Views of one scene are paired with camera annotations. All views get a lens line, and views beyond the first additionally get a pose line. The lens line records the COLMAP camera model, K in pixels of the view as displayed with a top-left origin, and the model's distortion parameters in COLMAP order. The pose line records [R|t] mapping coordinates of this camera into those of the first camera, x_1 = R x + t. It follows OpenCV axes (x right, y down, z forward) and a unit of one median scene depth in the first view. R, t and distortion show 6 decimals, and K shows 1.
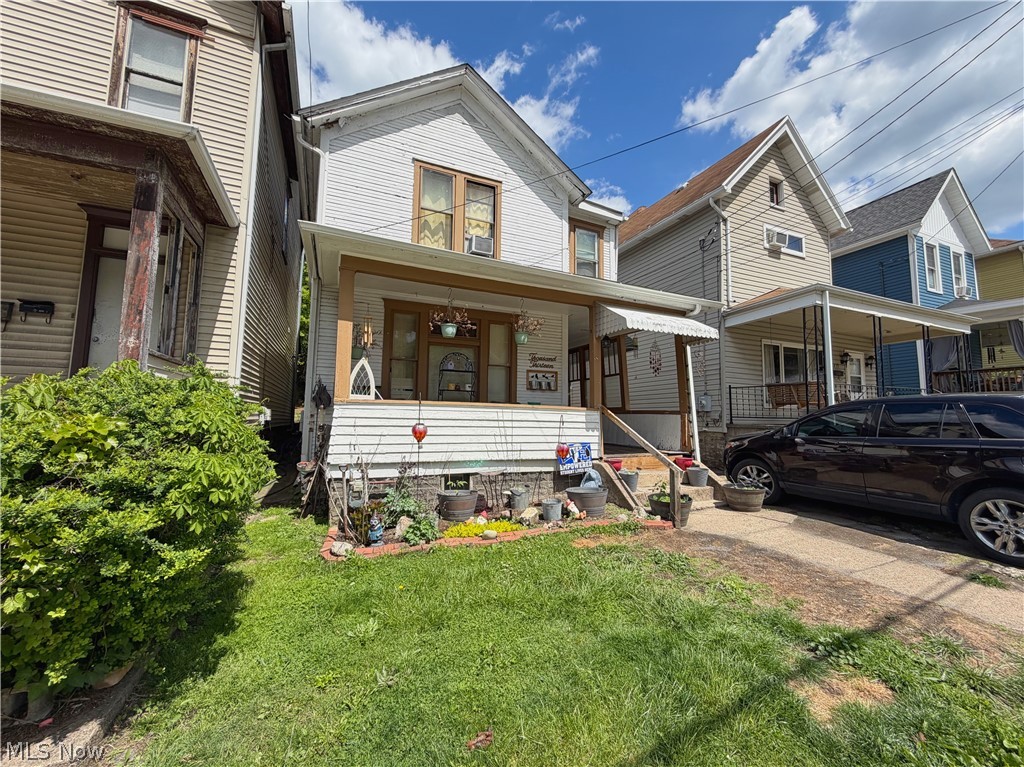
lens RADIAL K [[410.5, 0, 505.6], [0, 410.5, 382.6], [0, 0, 1]] dist [-0.002741, 0.000908]
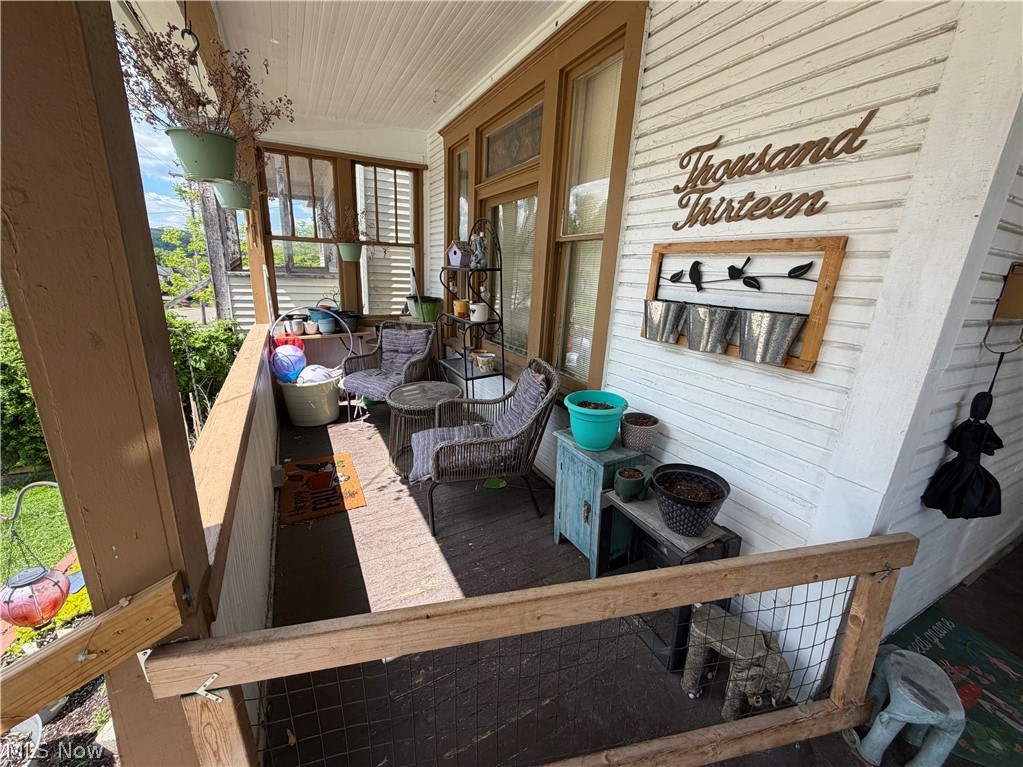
lens RADIAL K [[410.1, 0, 509.8], [0, 410.1, 384.5], [0, 0, 1]] dist [-0.002741, 0.000908]
pose [[0.079330, 0.260464, -0.962219, 0.310289], [0.049159, 0.963064, 0.264746, -0.024694], [0.995636, -0.068304, 0.063596, 1.046190]]
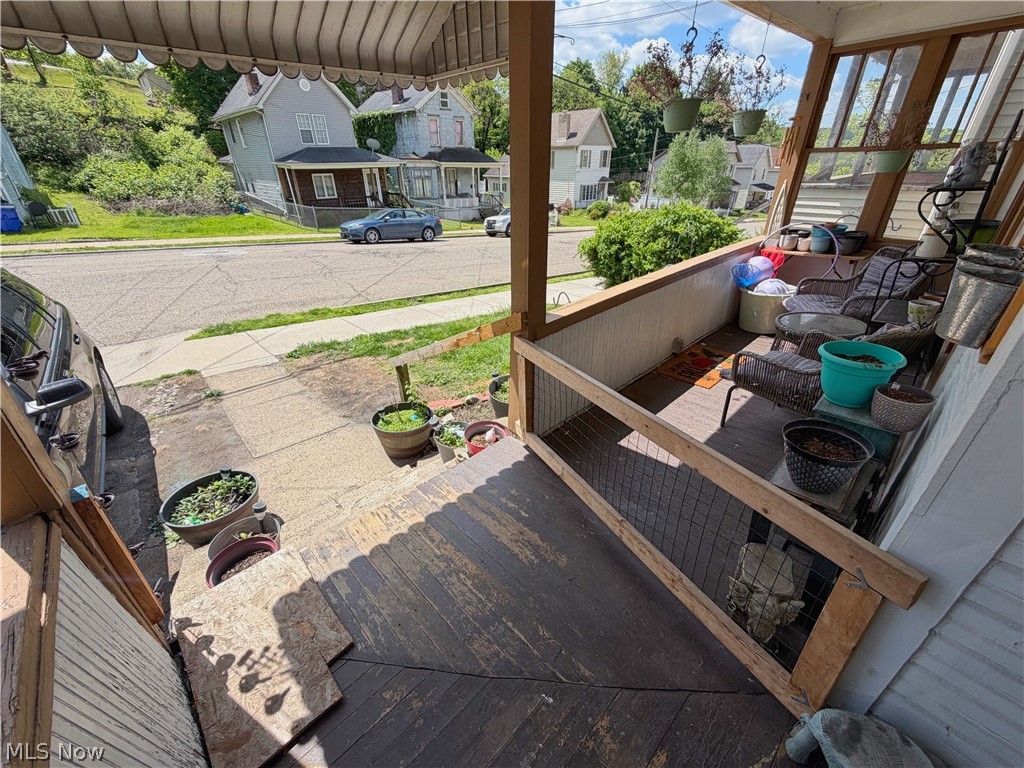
lens RADIAL K [[410.5, 0, 514.0], [0, 410.5, 385.5], [0, 0, 1]] dist [-0.002741, 0.000908]
pose [[-0.938458, 0.167181, -0.302237, 0.336350], [0.034222, 0.915752, 0.400283, -0.031606], [0.343694, 0.365306, -0.865116, 1.463554]]
